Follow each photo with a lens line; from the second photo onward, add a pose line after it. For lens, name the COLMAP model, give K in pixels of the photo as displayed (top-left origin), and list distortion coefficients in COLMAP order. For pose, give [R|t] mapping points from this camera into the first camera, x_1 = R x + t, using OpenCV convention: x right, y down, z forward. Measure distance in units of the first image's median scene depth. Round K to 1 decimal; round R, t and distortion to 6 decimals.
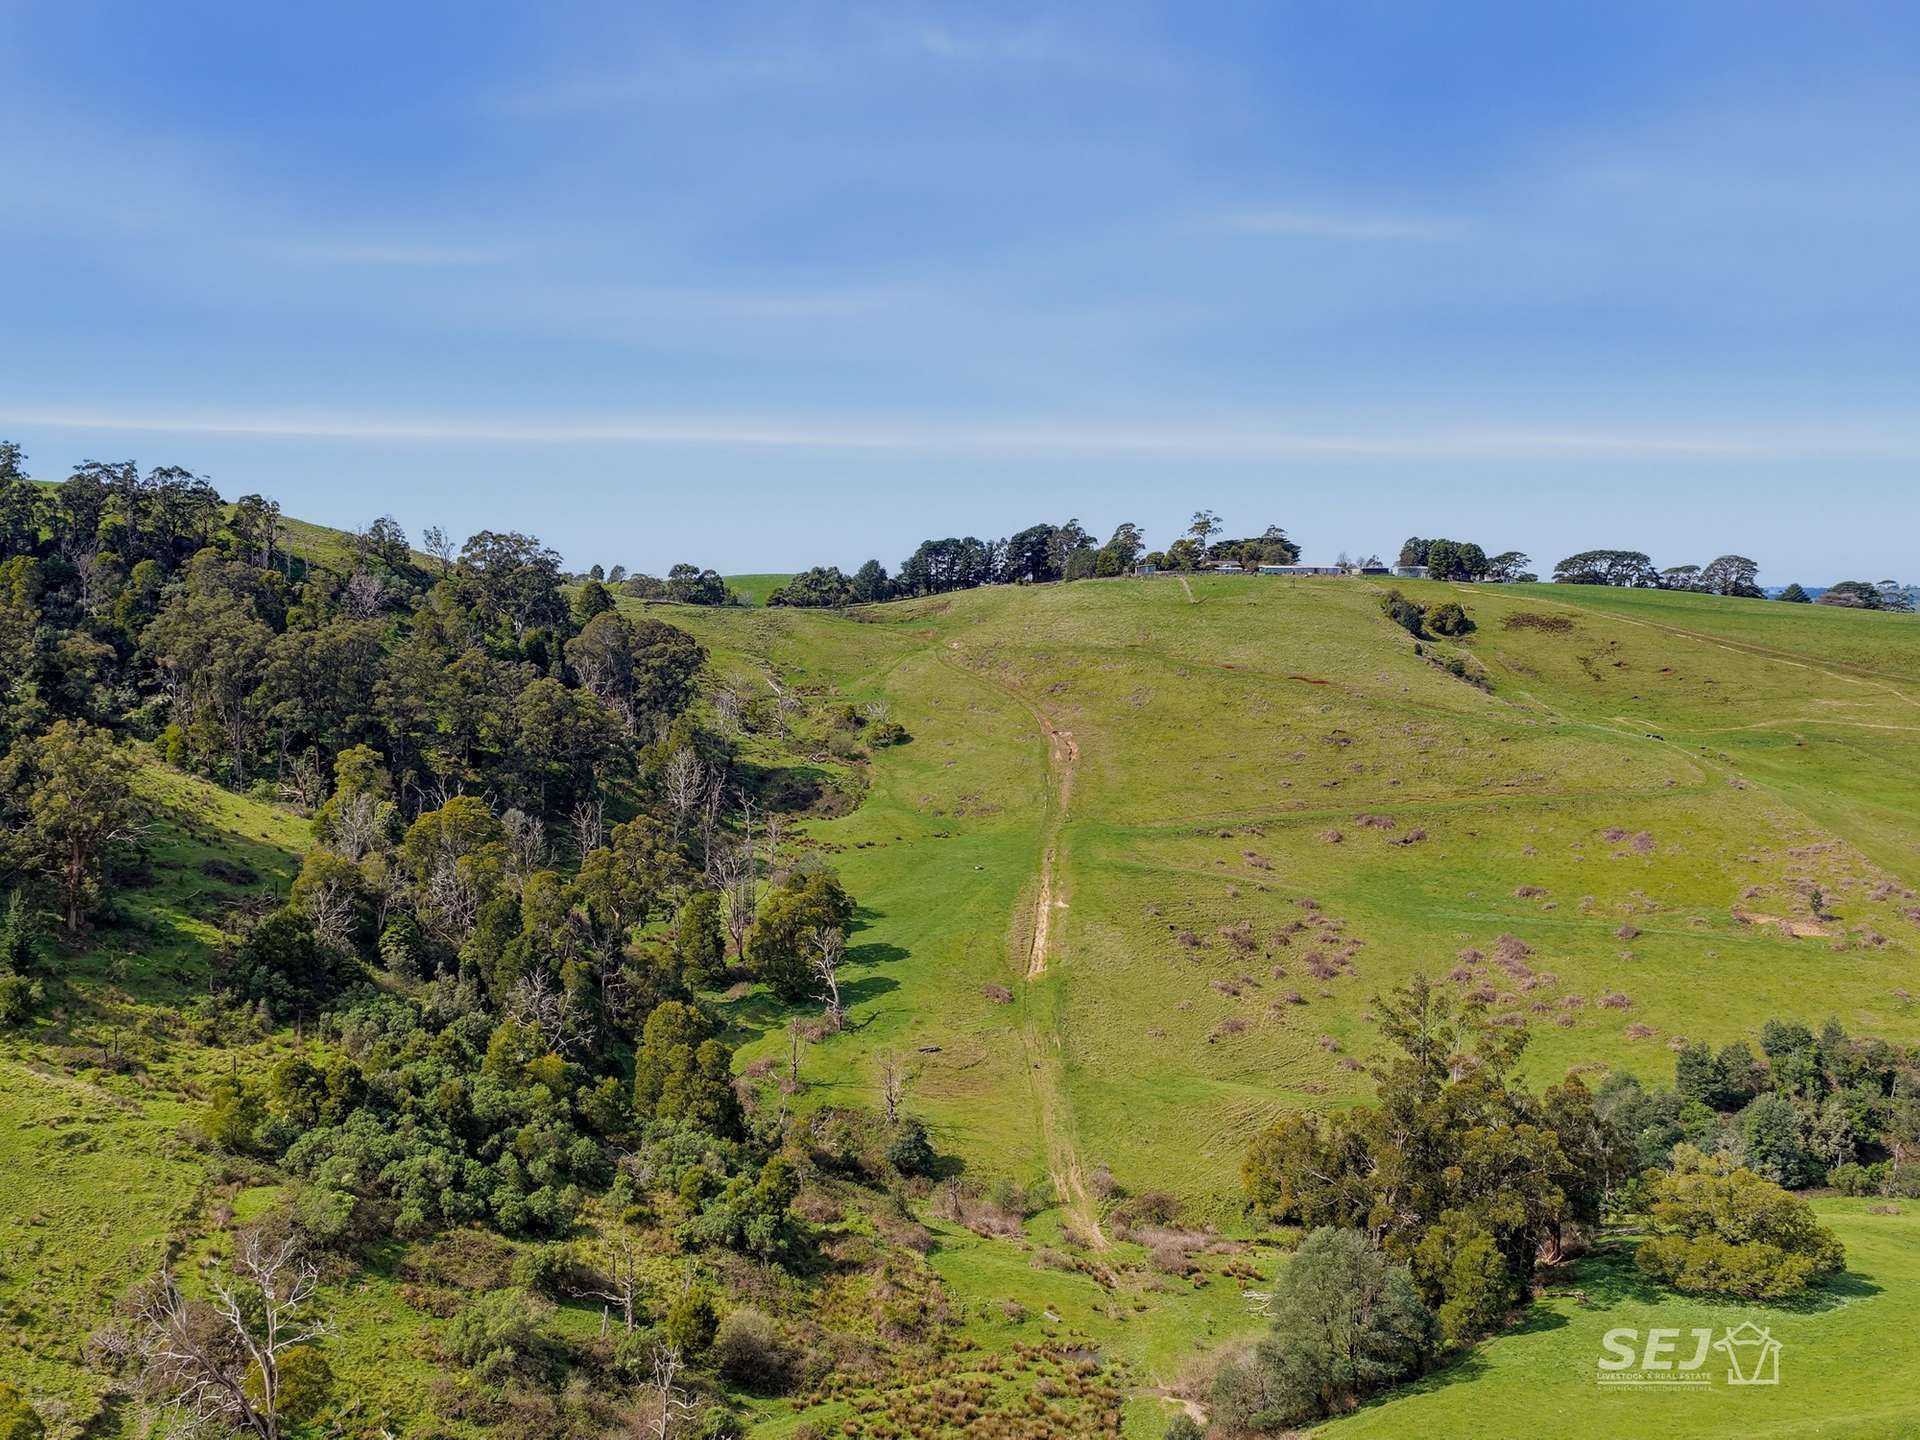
lens RADIAL K [[1796.0, 0, 960.0], [0, 1796.0, 720.0], [0, 0, 1]] dist [-0.010340, 0.040244]
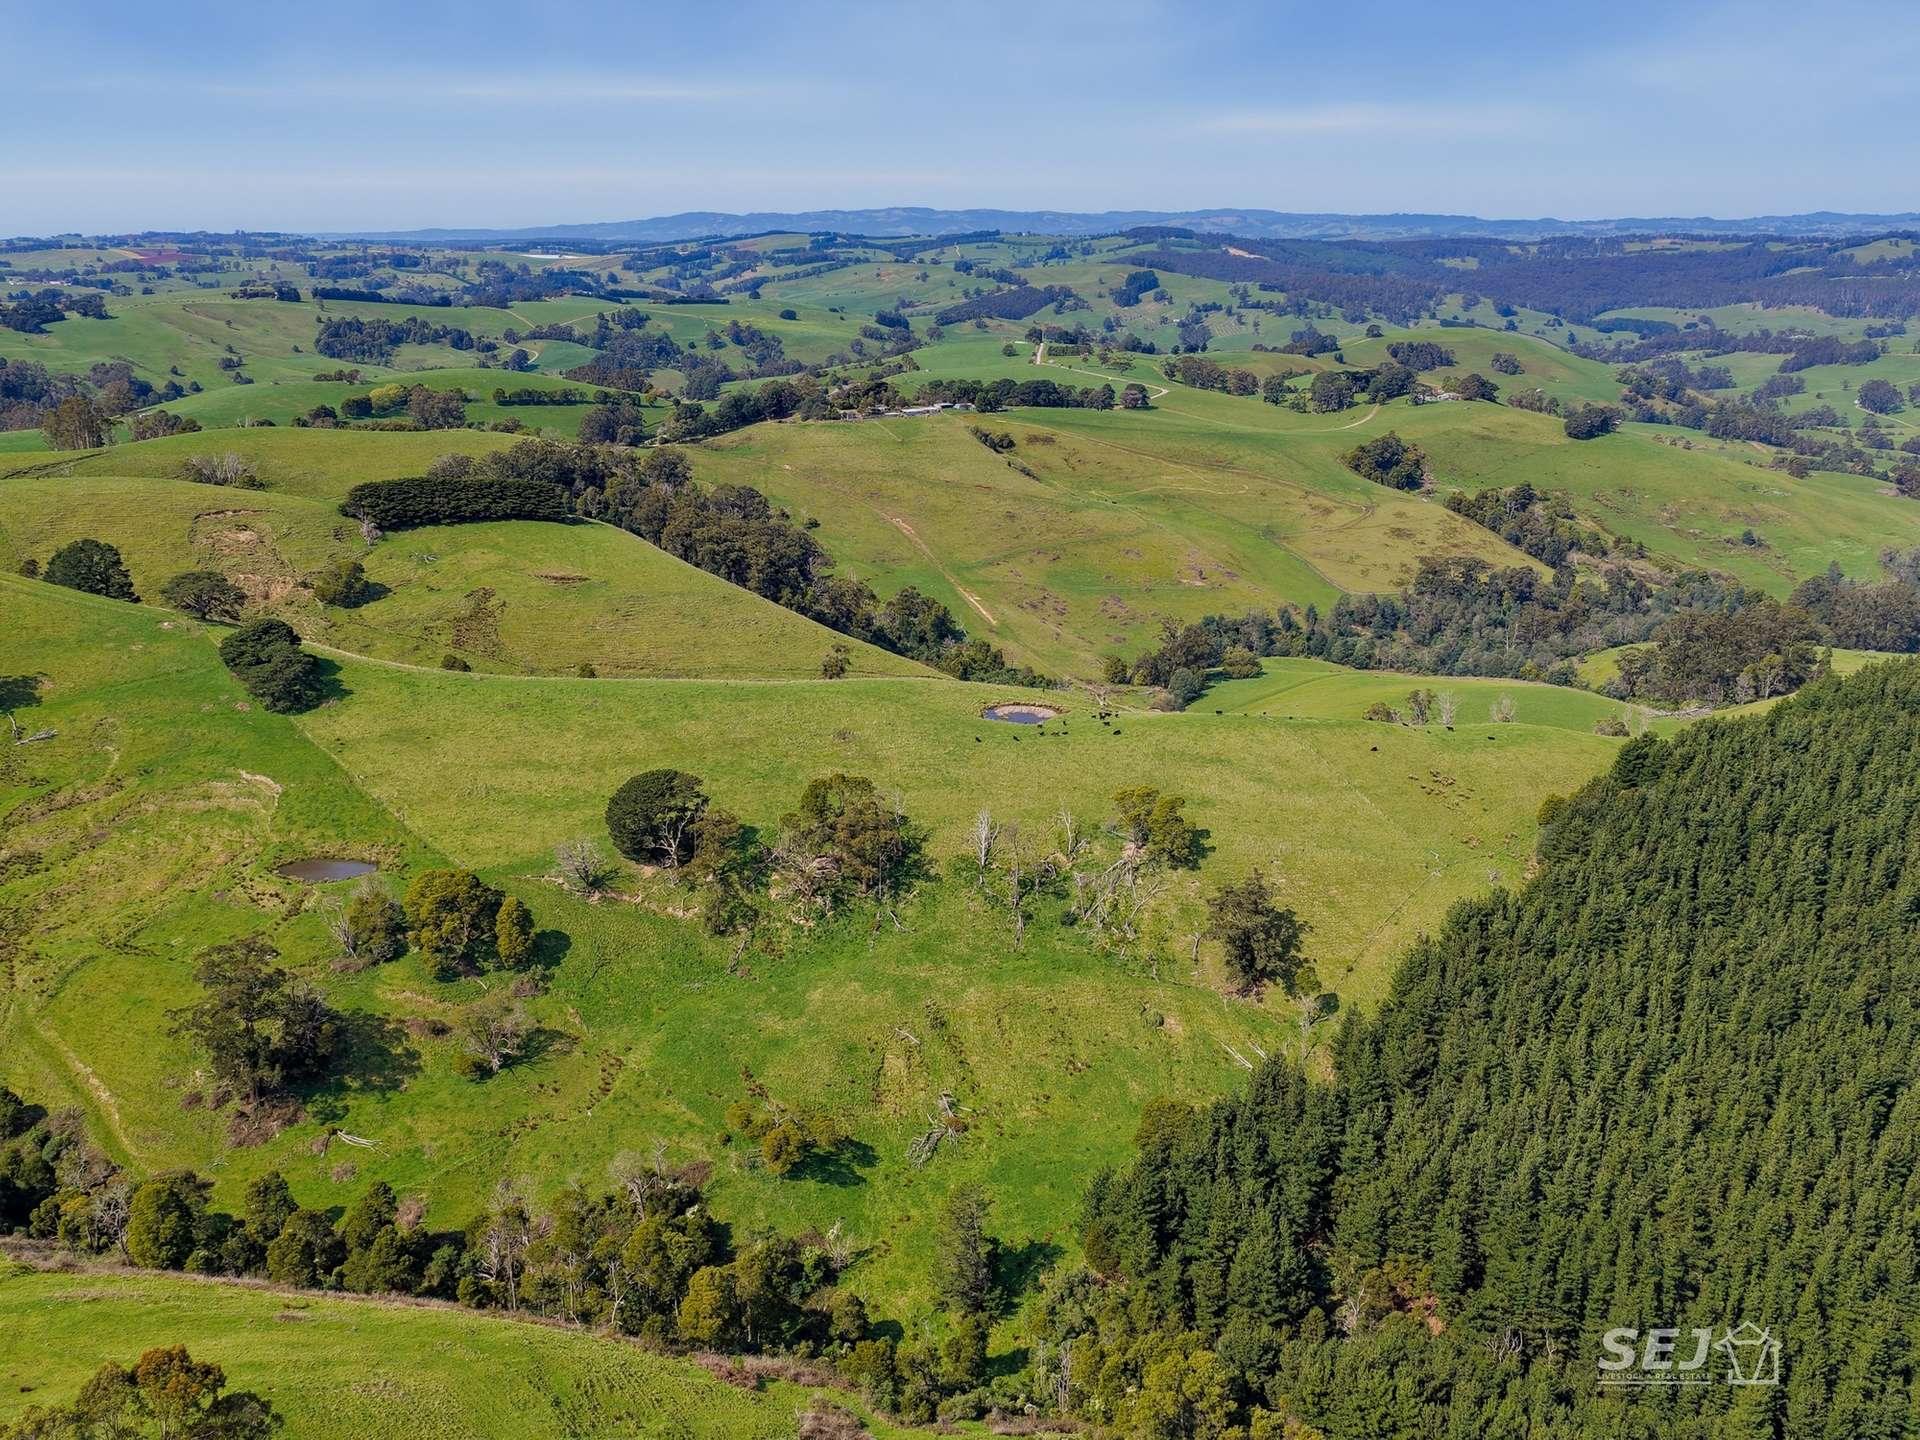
lens RADIAL K [[1796.0, 0, 960.0], [0, 1796.0, 720.0], [0, 0, 1]] dist [-0.010340, 0.040244]
pose [[0.893558, -0.119349, 0.432793, -1.004581], [0.027024, 0.976567, 0.213509, -0.258644], [-0.448133, -0.179087, 0.875845, -1.227535]]
